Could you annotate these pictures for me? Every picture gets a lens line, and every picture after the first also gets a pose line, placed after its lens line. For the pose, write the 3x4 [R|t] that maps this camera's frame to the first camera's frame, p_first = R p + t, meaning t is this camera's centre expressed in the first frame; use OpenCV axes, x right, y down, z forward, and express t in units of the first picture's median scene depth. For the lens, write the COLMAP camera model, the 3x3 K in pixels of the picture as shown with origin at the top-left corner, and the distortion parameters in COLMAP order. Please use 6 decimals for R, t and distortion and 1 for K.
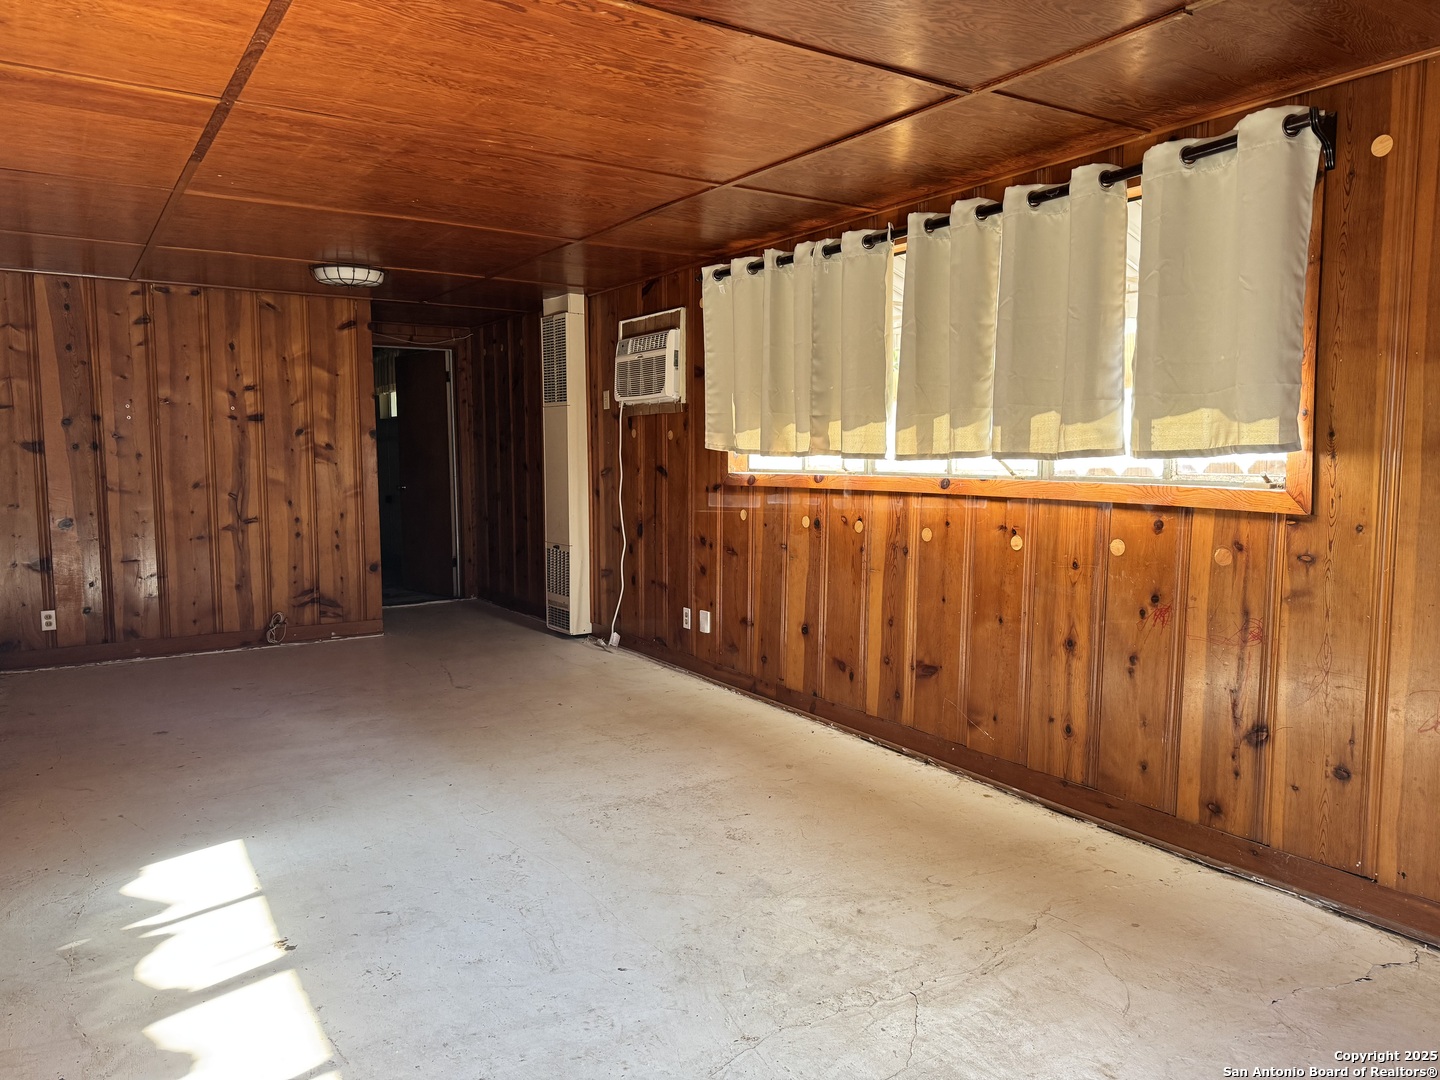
lens RADIAL K [[1021.6, 0, 718.1], [0, 1021.6, 548.7], [0, 0, 1]] dist [0.083797, -0.102319]
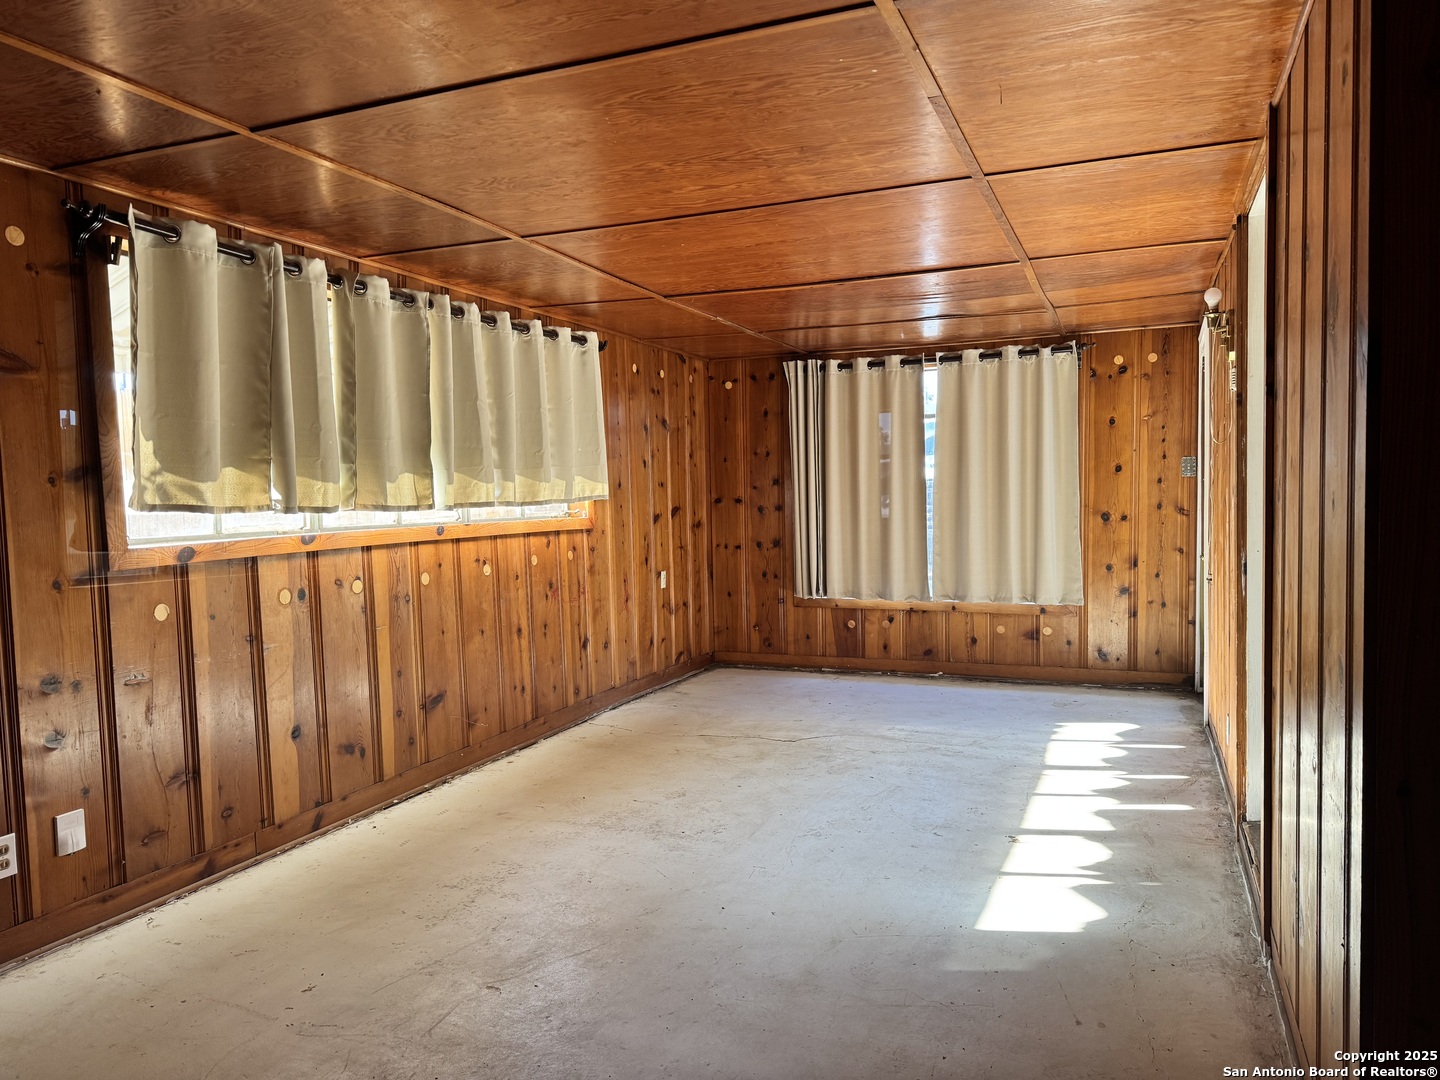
lens RADIAL K [[1021.6, 0, 713.4], [0, 1021.6, 543.2], [0, 0, 1]] dist [0.083797, -0.102319]
pose [[-0.563645, -0.030964, 0.825437, -0.989964], [0.105743, 0.988370, 0.109281, -0.157133], [-0.819221, 0.148880, -0.553816, 1.523333]]
